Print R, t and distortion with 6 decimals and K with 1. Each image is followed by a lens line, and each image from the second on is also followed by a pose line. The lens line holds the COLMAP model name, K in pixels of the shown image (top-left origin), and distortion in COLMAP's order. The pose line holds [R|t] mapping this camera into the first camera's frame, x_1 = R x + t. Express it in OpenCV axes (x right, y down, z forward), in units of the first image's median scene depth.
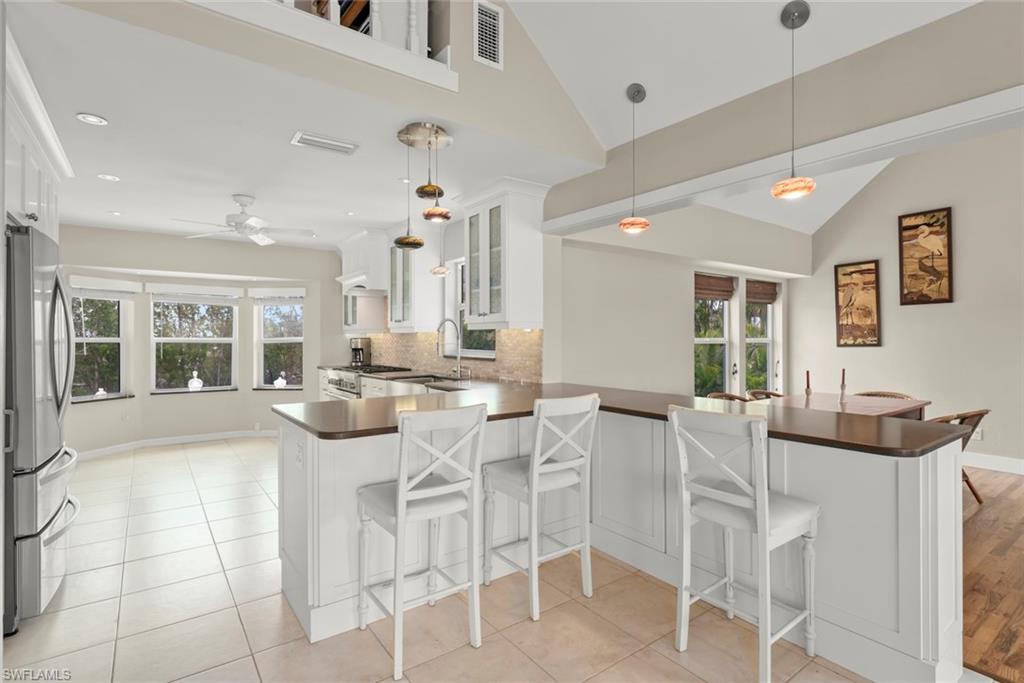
lens RADIAL K [[495.9, 0, 512.0], [0, 495.9, 341.5], [0, 0, 1]] dist [0.003058, 0.000578]
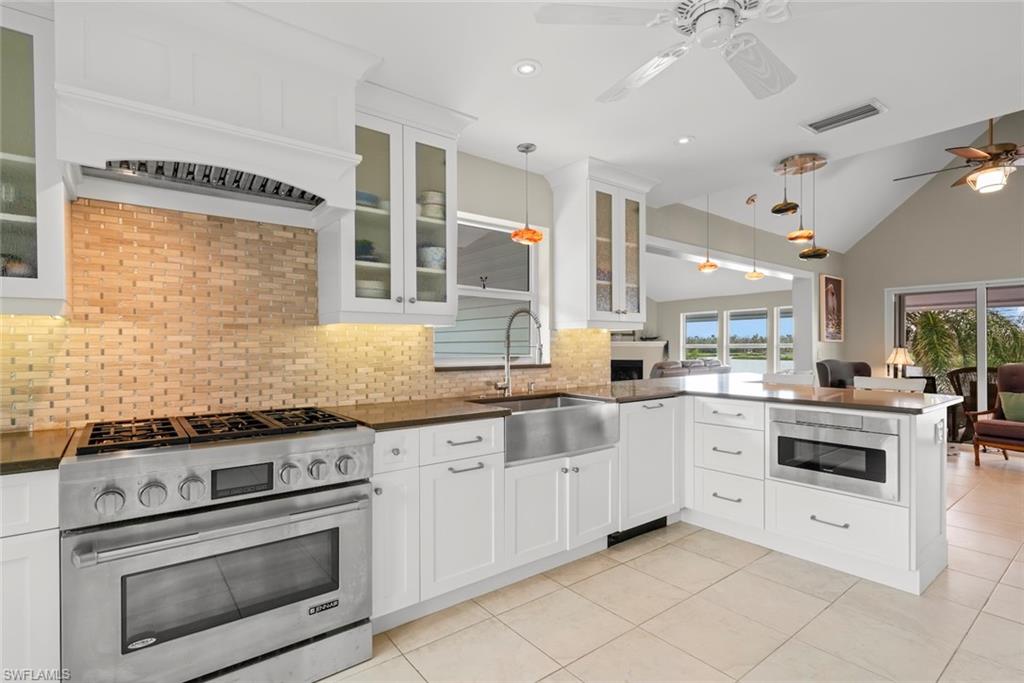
lens RADIAL K [[495.9, 0, 512.0], [0, 495.9, 341.5], [0, 0, 1]] dist [0.003058, 0.000578]
pose [[-0.033486, 0.009815, 0.999391, -0.586153], [0.008403, 0.999919, -0.009539, 0.003238], [-0.999404, 0.008079, -0.033566, 0.759165]]
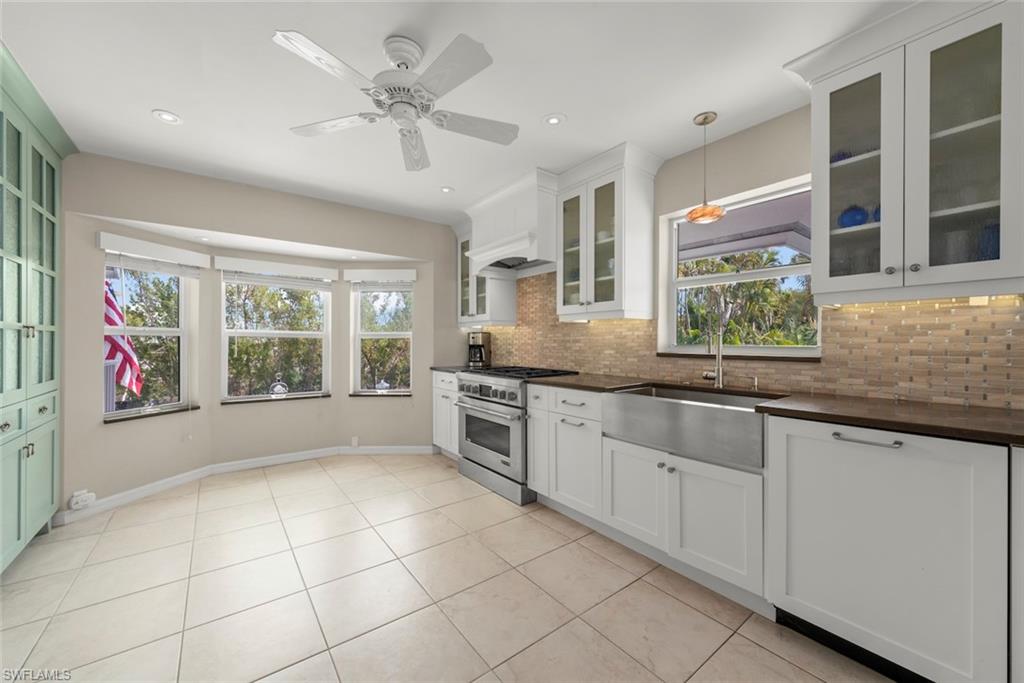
lens RADIAL K [[390.0, 0, 512.0], [0, 390.0, 341.5], [0, 0, 1]] dist [0.002168, 0.000182]
pose [[0.999912, 0.000521, 0.013223, -0.280273], [-0.000460, 0.999989, -0.004642, 0.012137], [-0.013226, 0.004636, 0.999902, 0.382458]]
